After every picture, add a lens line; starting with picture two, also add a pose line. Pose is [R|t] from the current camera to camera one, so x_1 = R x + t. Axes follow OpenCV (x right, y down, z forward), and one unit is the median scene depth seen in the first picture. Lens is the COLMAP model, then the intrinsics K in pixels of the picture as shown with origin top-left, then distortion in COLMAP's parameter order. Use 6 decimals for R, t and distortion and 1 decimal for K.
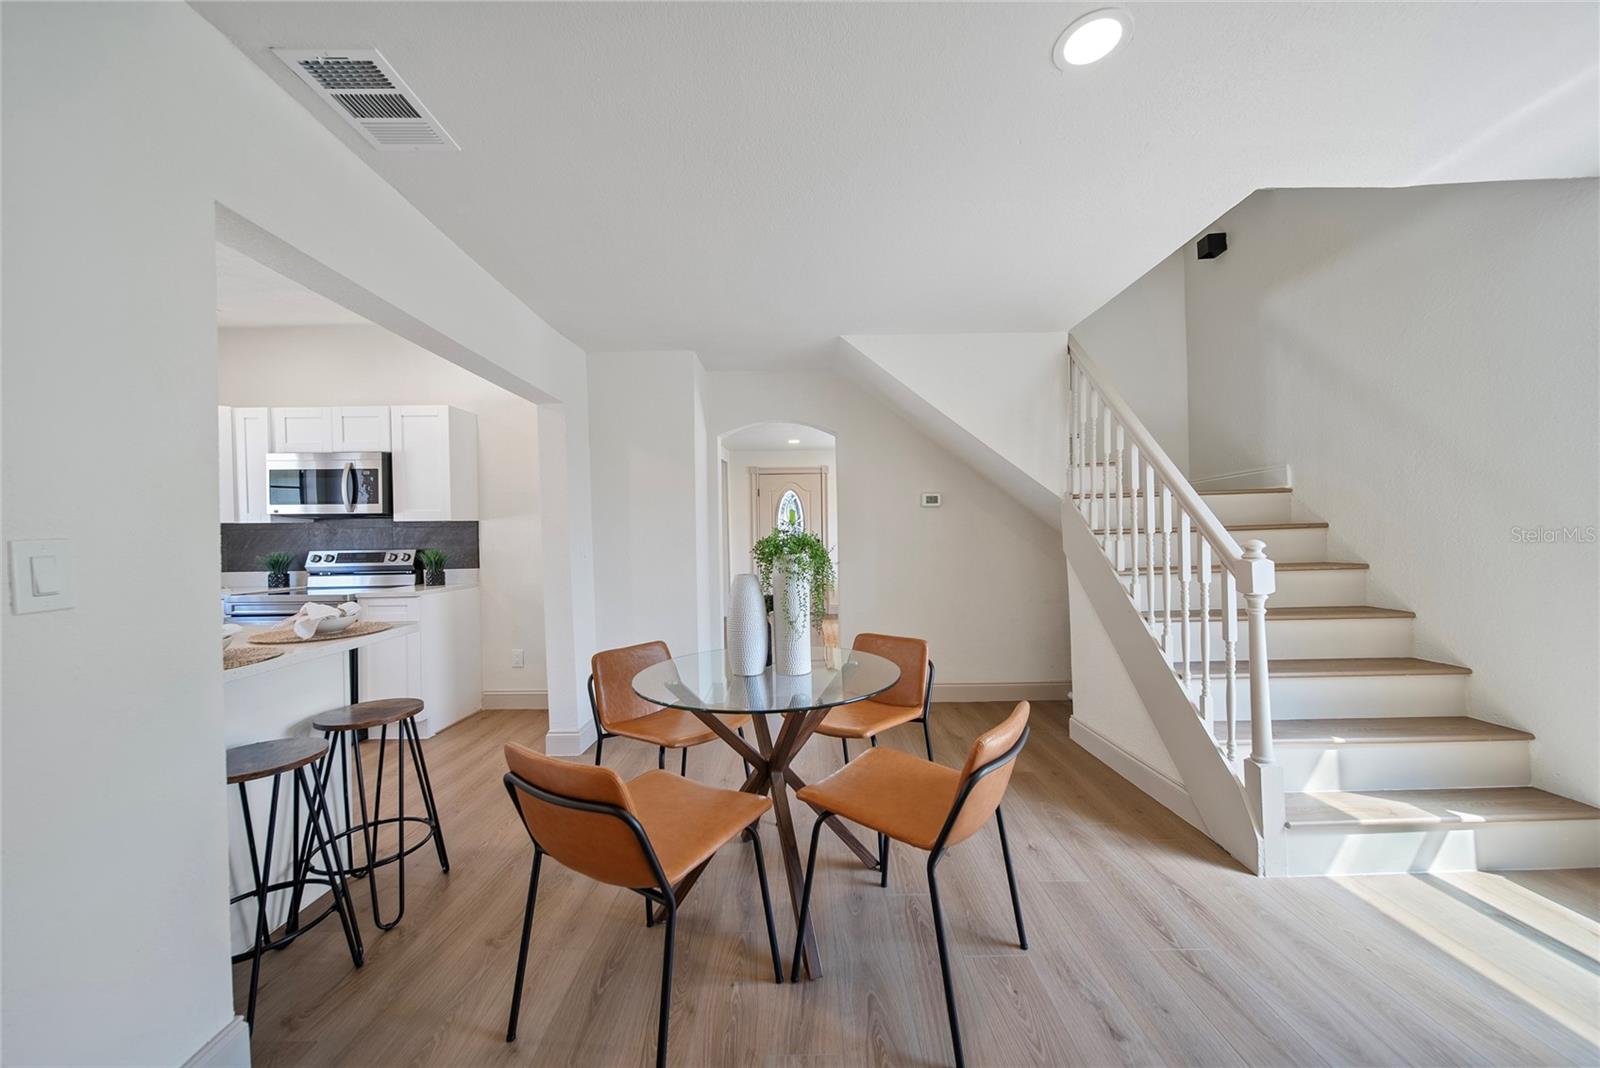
lens RADIAL K [[565.4, 0, 805.4], [0, 565.4, 534.1], [0, 0, 1]] dist [-0.001443, -0.000124]
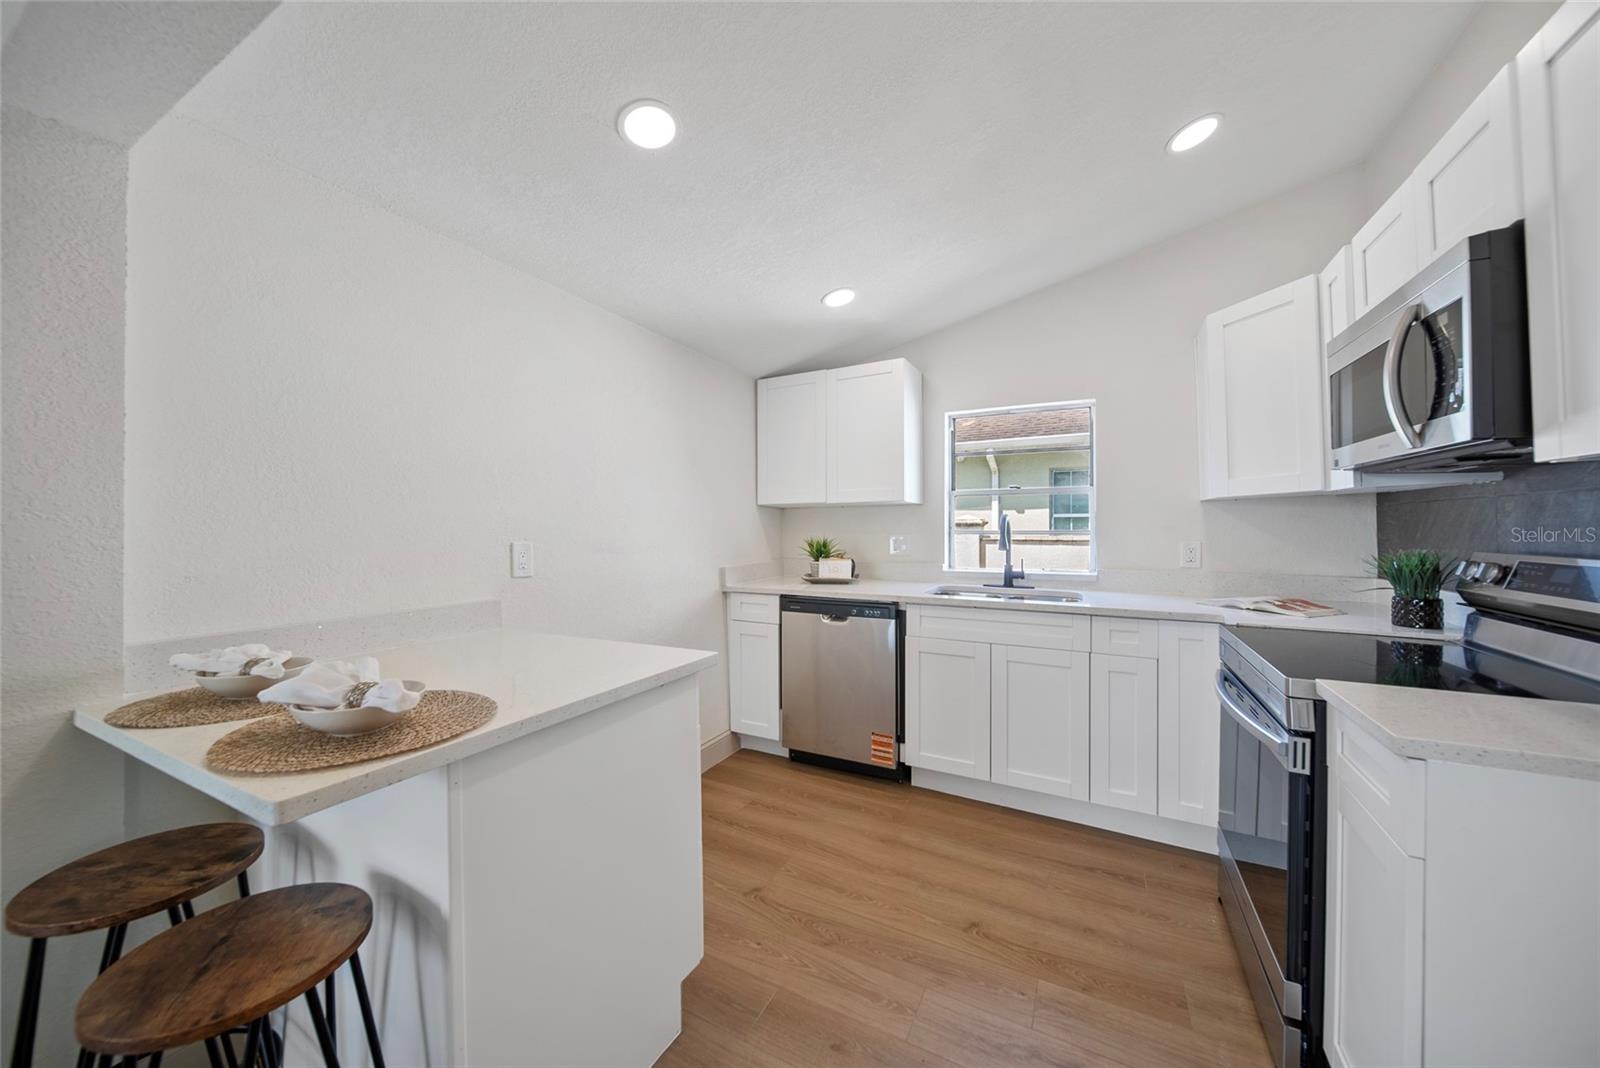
lens RADIAL K [[565.4, 0, 794.6], [0, 565.4, 523.6], [0, 0, 1]] dist [-0.001443, -0.000124]
pose [[-0.477953, 0.006472, -0.878362, -0.293959], [0.007909, 0.999964, 0.003065, 0.005547], [0.878350, -0.005482, -0.477987, 0.792940]]
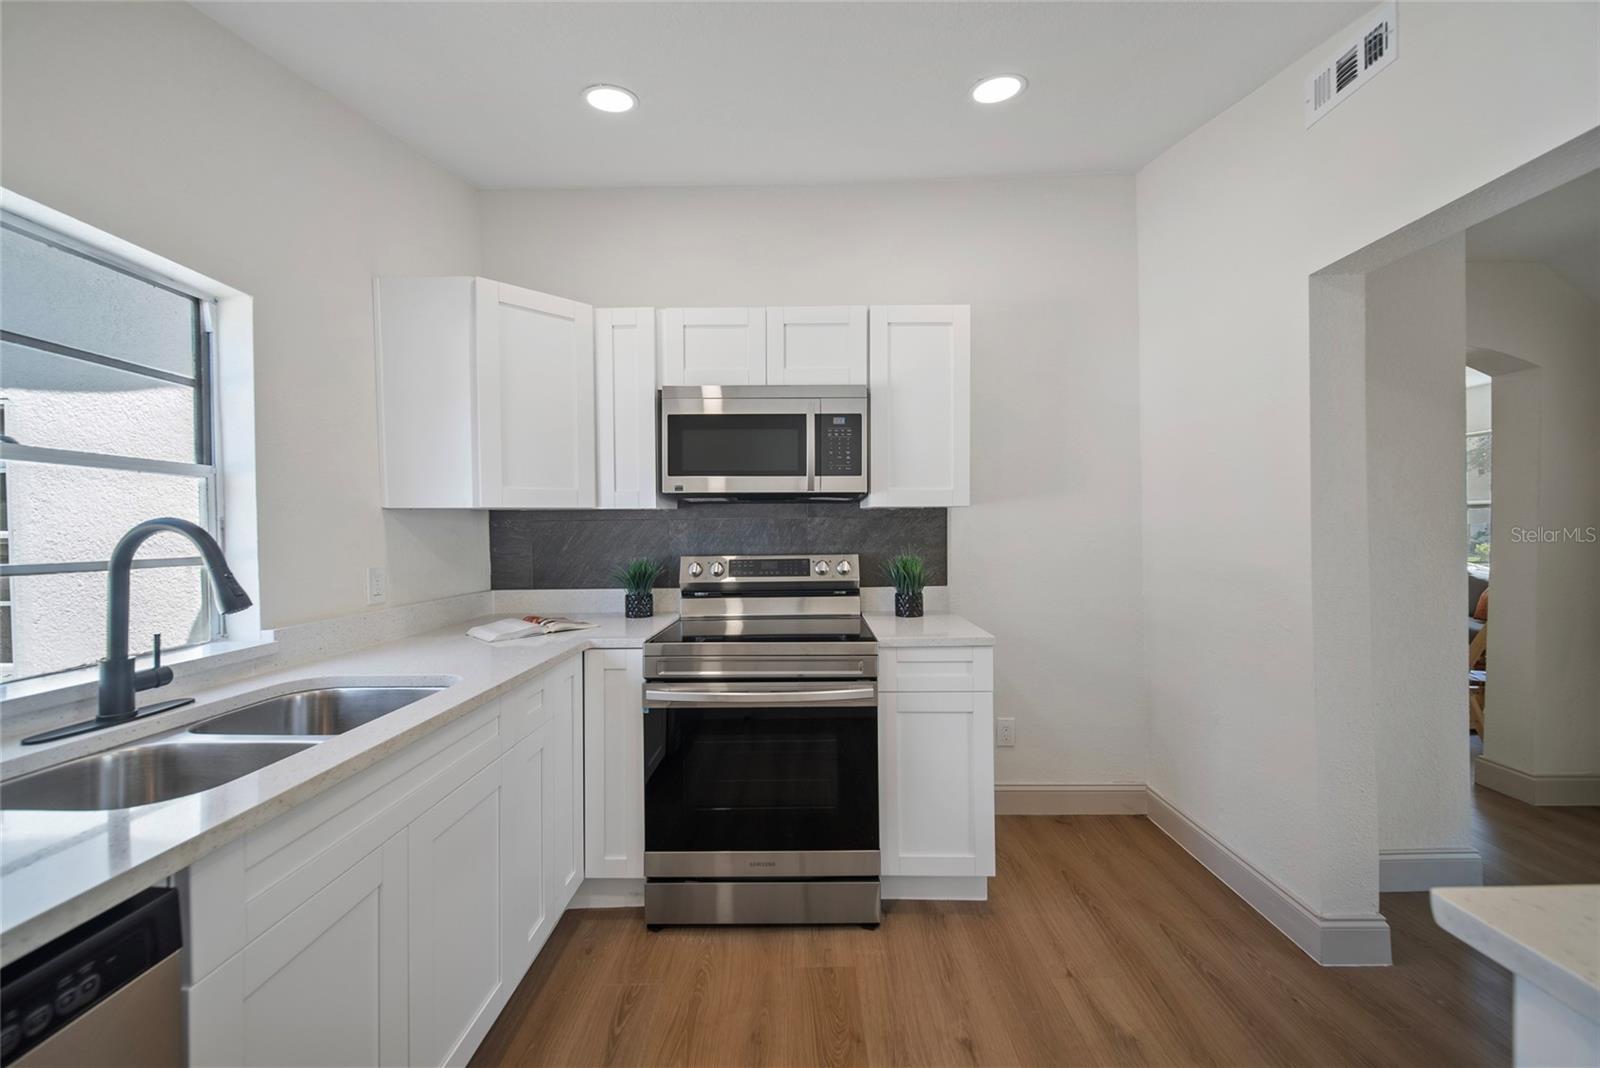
lens RADIAL K [[565.4, 0, 789.4], [0, 565.4, 539.8], [0, 0, 1]] dist [-0.001443, -0.000124]
pose [[0.999962, 0.005839, -0.006525, -0.789455], [-0.005763, 0.999916, 0.011642, 0.005317], [0.006592, -0.011603, 0.999911, 0.410532]]
